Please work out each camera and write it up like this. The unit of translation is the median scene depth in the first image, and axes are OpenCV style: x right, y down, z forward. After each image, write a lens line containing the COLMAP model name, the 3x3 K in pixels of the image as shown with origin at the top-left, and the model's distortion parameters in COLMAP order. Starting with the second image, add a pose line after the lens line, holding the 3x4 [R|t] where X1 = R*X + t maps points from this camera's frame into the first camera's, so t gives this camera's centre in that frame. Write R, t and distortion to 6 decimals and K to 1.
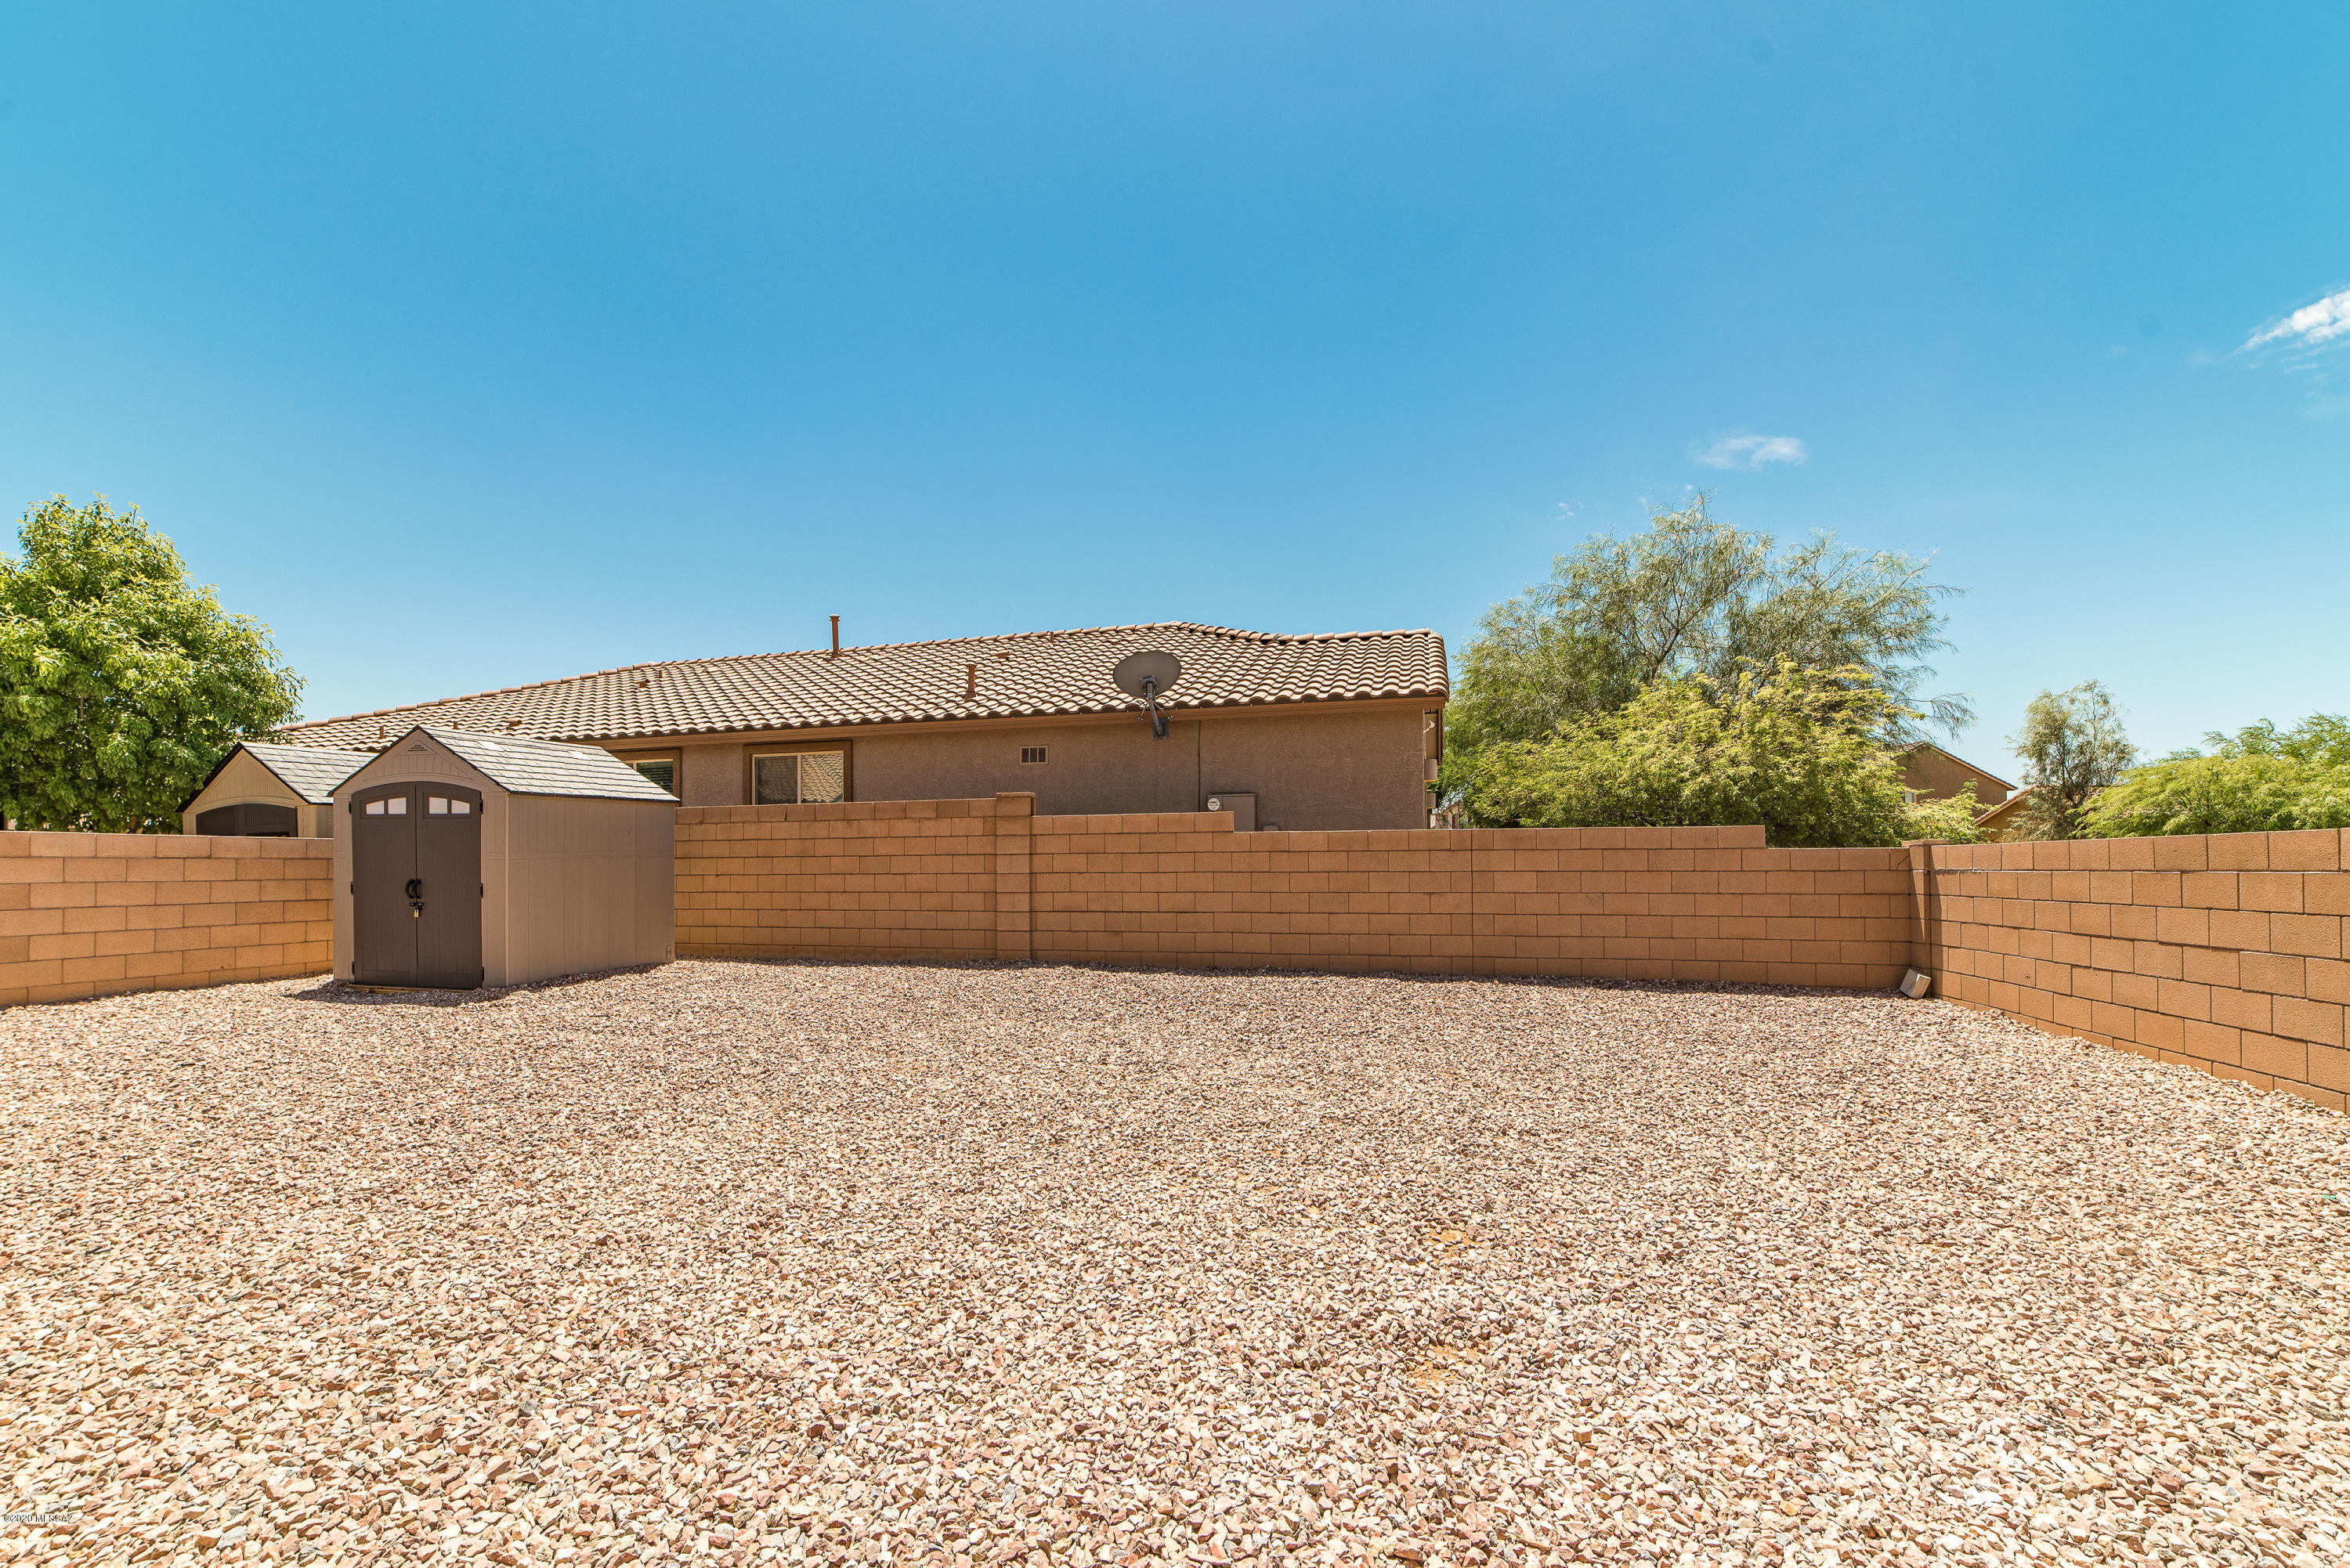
lens RADIAL K [[908.8, 0, 1180.8], [0, 908.8, 797.4], [0, 0, 1]] dist [-0.000426, -0.000045]
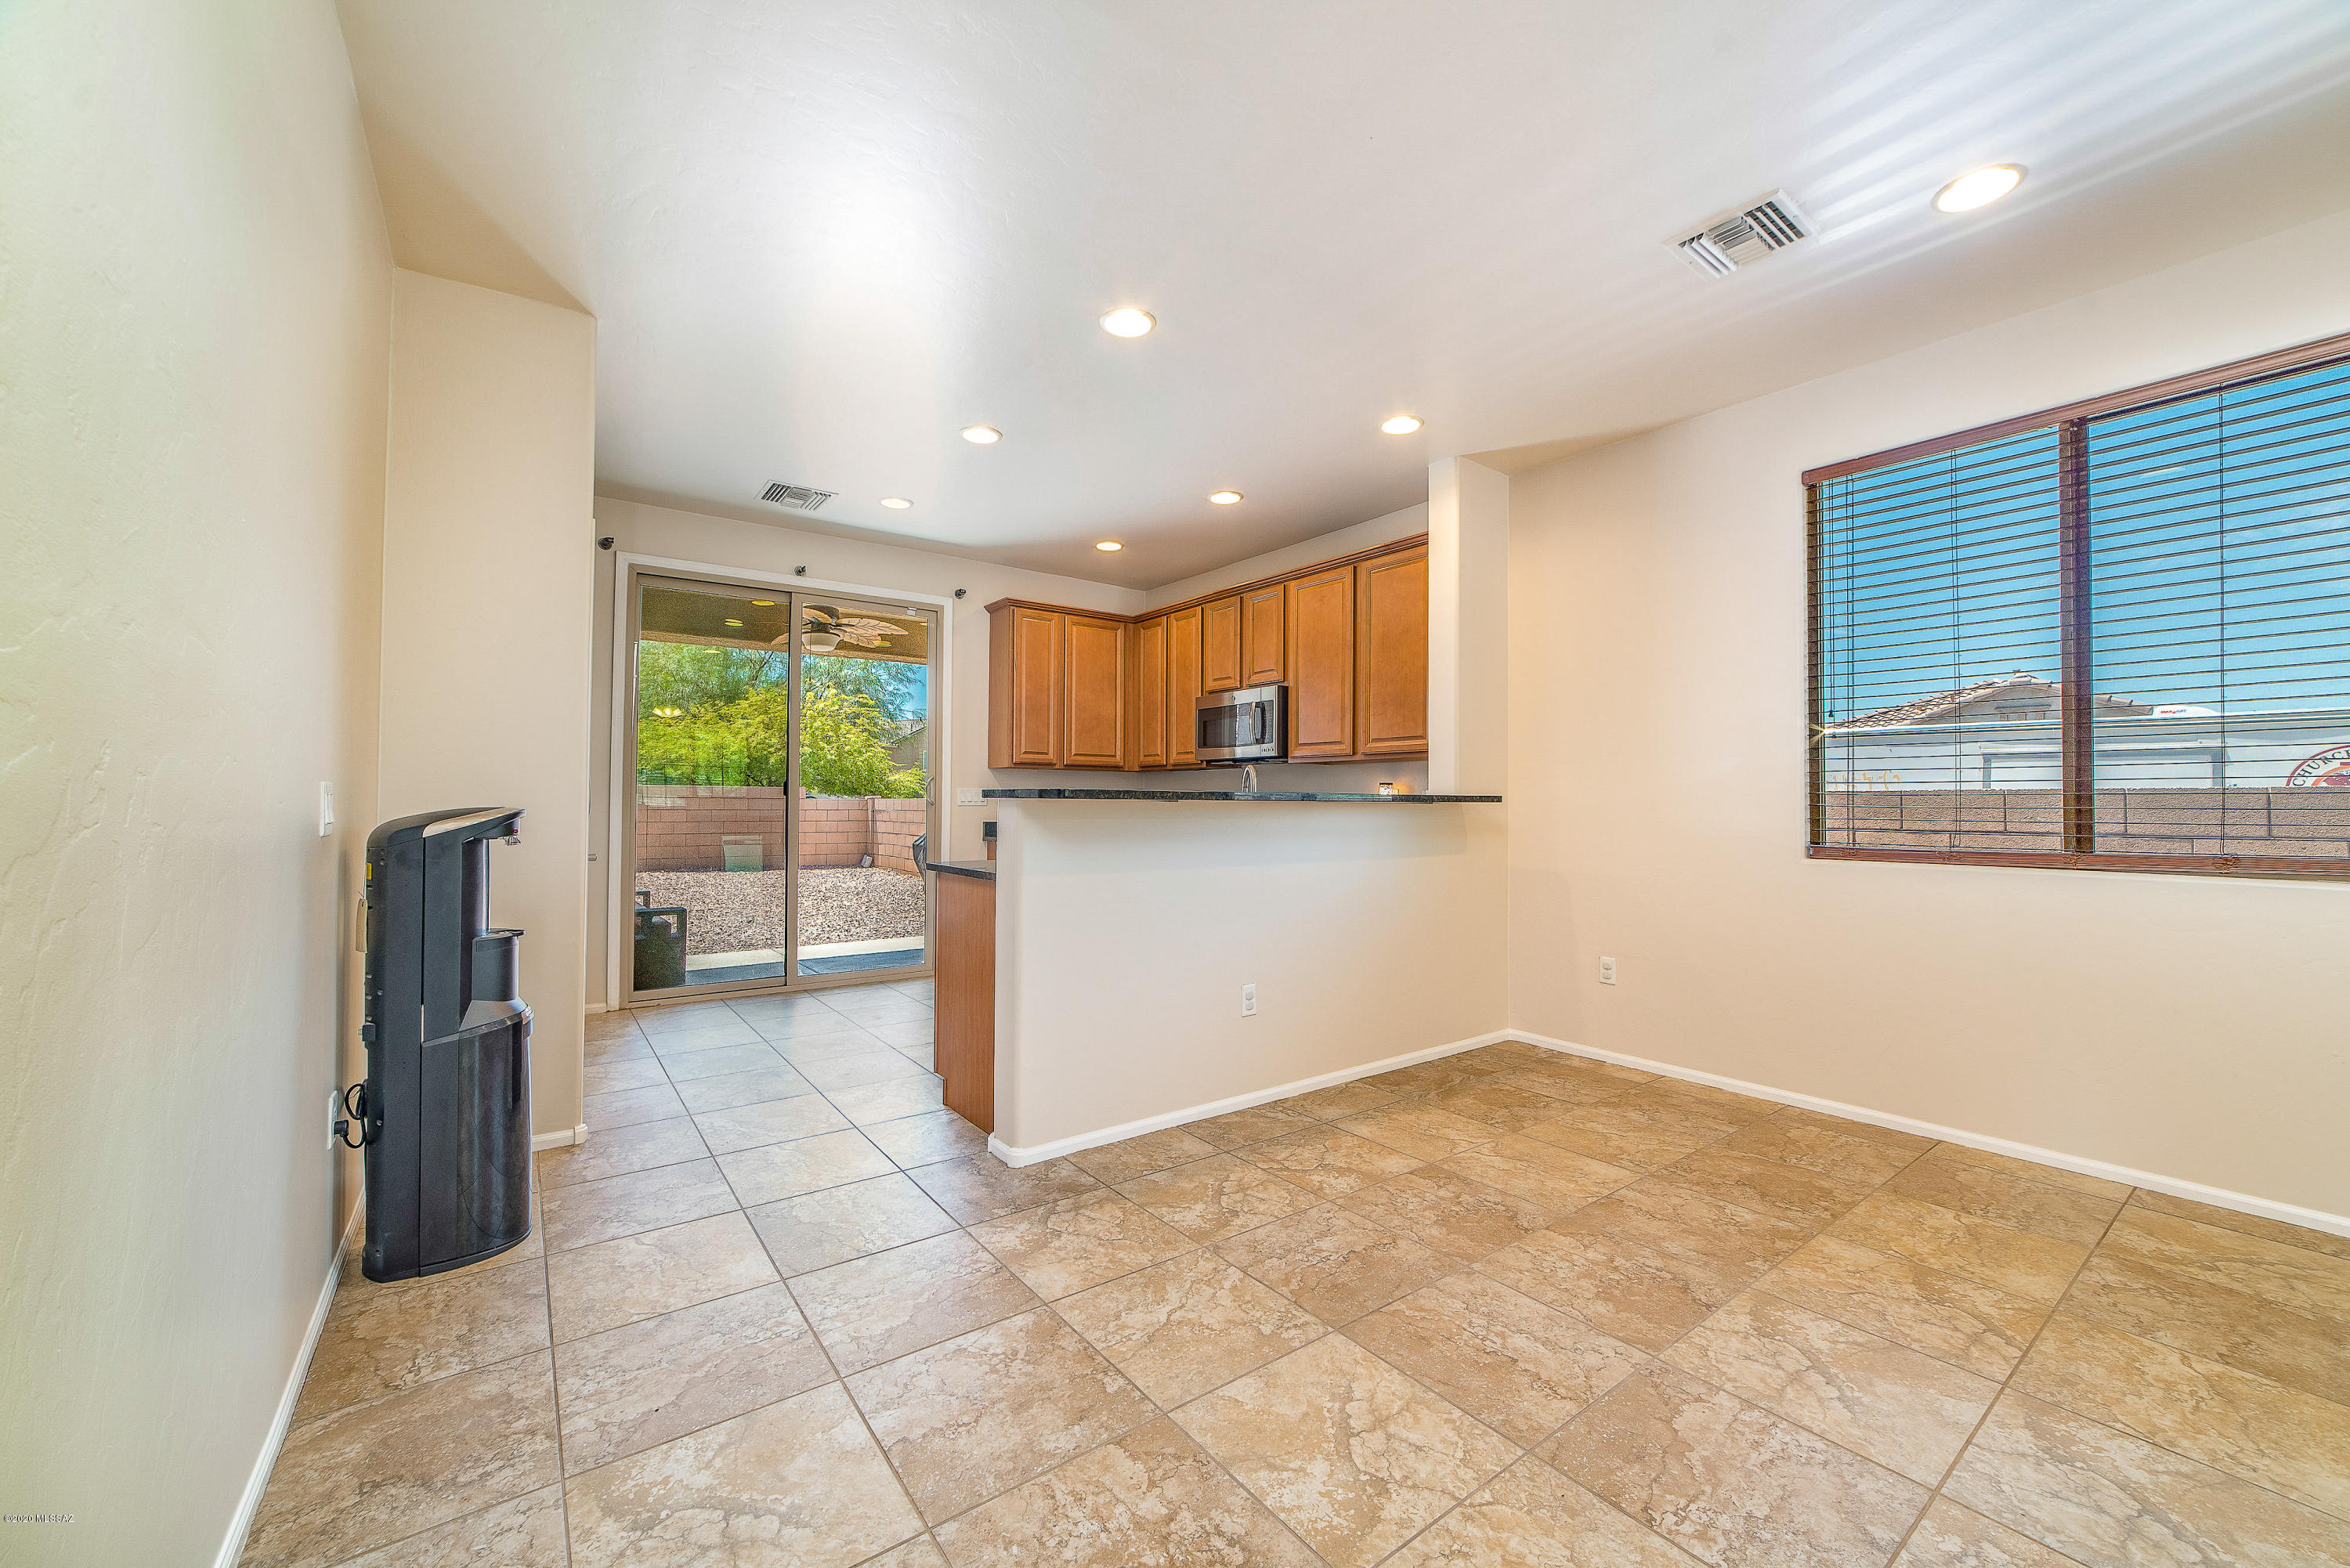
lens RADIAL K [[908.8, 0, 1180.8], [0, 908.8, 797.4], [0, 0, 1]] dist [-0.000426, -0.000045]
pose [[0.599834, 0.015516, 0.799974, -0.390325], [-0.072301, 0.996773, 0.034879, -0.063353], [-0.796852, -0.078761, 0.599020, -0.718227]]
